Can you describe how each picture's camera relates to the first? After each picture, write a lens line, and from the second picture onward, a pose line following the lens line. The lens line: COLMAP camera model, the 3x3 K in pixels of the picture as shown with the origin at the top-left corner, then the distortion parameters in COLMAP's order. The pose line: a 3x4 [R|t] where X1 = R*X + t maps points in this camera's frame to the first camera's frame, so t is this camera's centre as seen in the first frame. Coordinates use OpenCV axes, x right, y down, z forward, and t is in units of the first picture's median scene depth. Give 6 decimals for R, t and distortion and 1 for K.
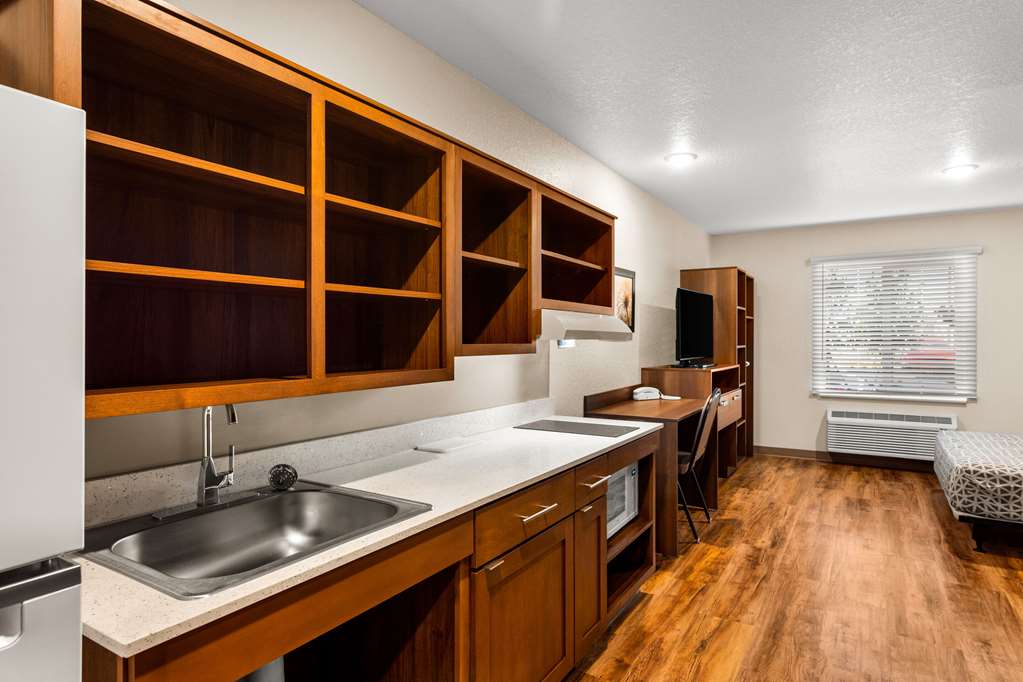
lens RADIAL K [[597.9, 0, 511.5], [0, 597.9, 341.0], [0, 0, 1]] dist [-0.005364, 0.000035]
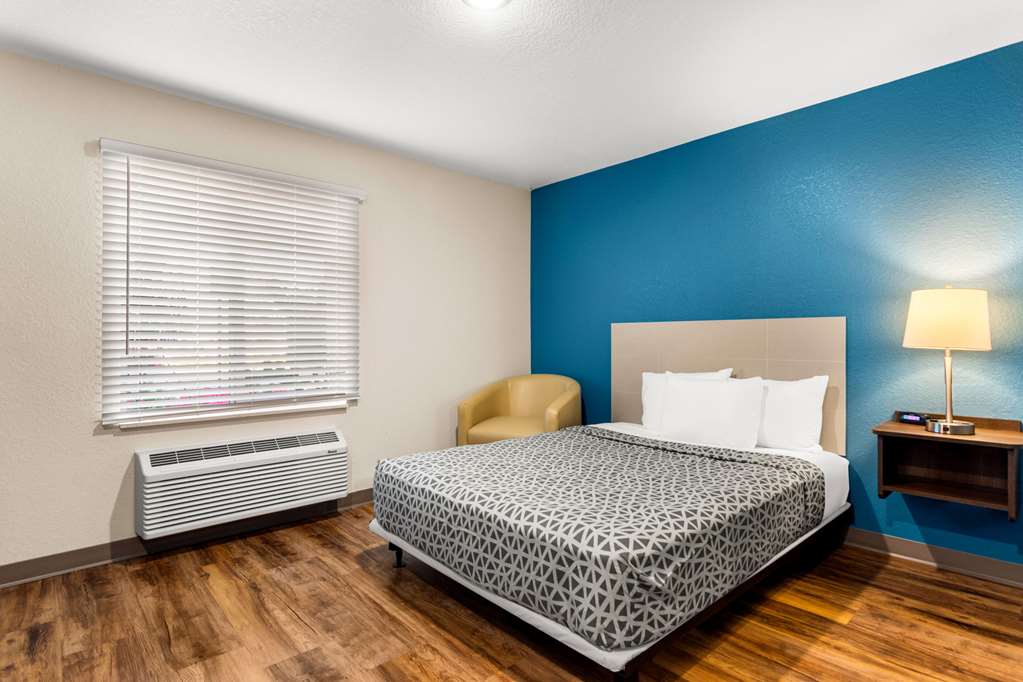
lens RADIAL K [[522.3, 0, 511.5], [0, 522.3, 341.0], [0, 0, 1]] dist [0.000785, 0.000622]
pose [[0.284925, -0.000354, 0.958550, 0.221891], [0.007562, 0.999970, -0.001878, 0.027712], [-0.958520, 0.007784, 0.284919, 0.635378]]
